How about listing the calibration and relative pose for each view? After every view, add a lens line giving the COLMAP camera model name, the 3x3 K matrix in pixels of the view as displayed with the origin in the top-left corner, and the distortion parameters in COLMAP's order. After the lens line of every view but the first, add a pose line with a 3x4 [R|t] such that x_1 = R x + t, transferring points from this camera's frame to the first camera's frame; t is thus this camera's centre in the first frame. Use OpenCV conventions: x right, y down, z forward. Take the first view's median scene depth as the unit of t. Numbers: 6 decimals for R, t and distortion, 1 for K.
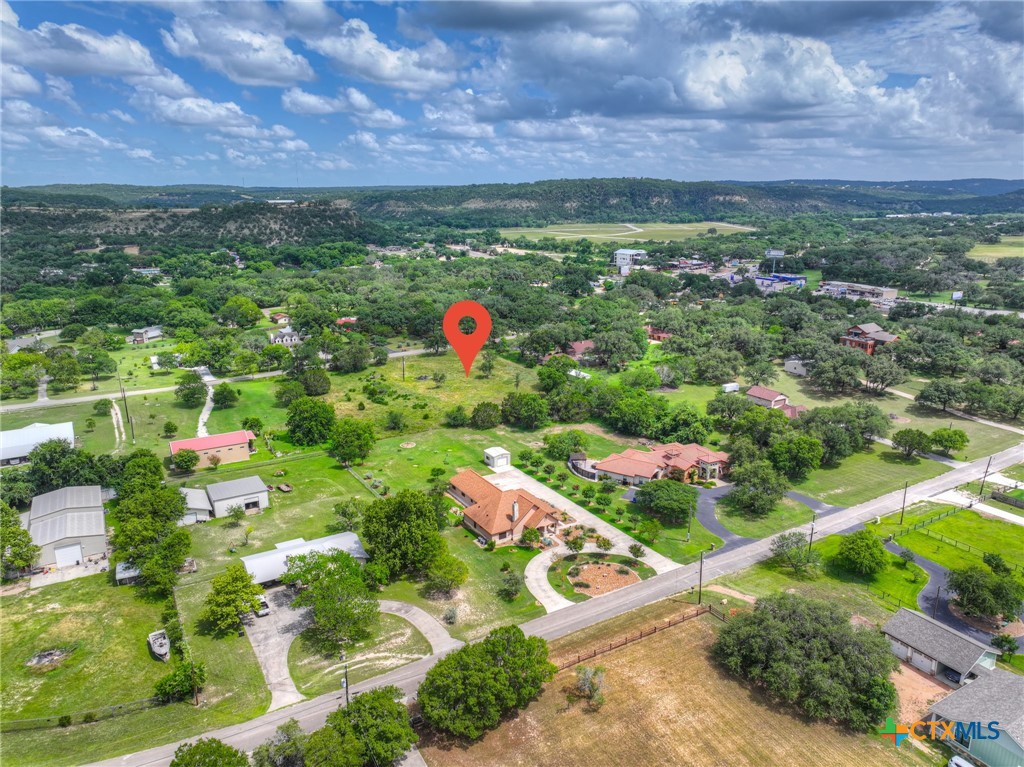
lens RADIAL K [[719.6, 0, 501.5], [0, 719.6, 431.0], [0, 0, 1]] dist [-0.004789, 0.020739]
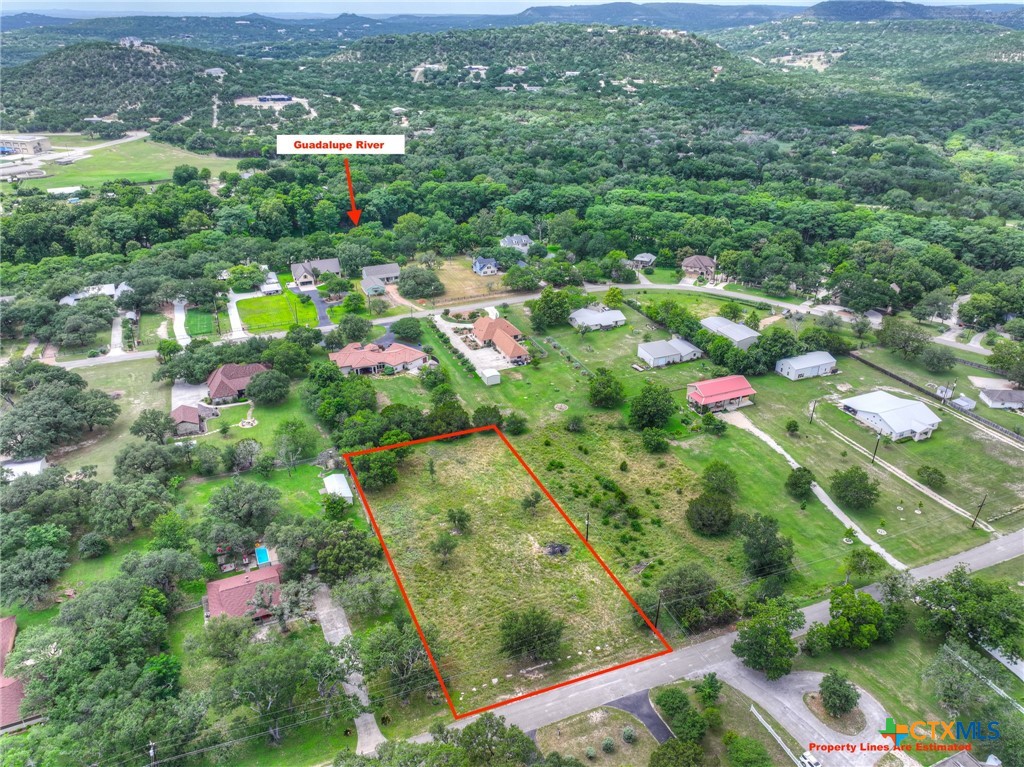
lens RADIAL K [[719.6, 0, 511.7], [0, 719.6, 386.5], [0, 0, 1]] dist [-0.004789, 0.020739]
pose [[-0.993589, -0.049382, 0.101697, -0.037458], [0.038293, 0.699369, 0.713734, -0.186621], [-0.106369, 0.713053, -0.692994, 0.400549]]
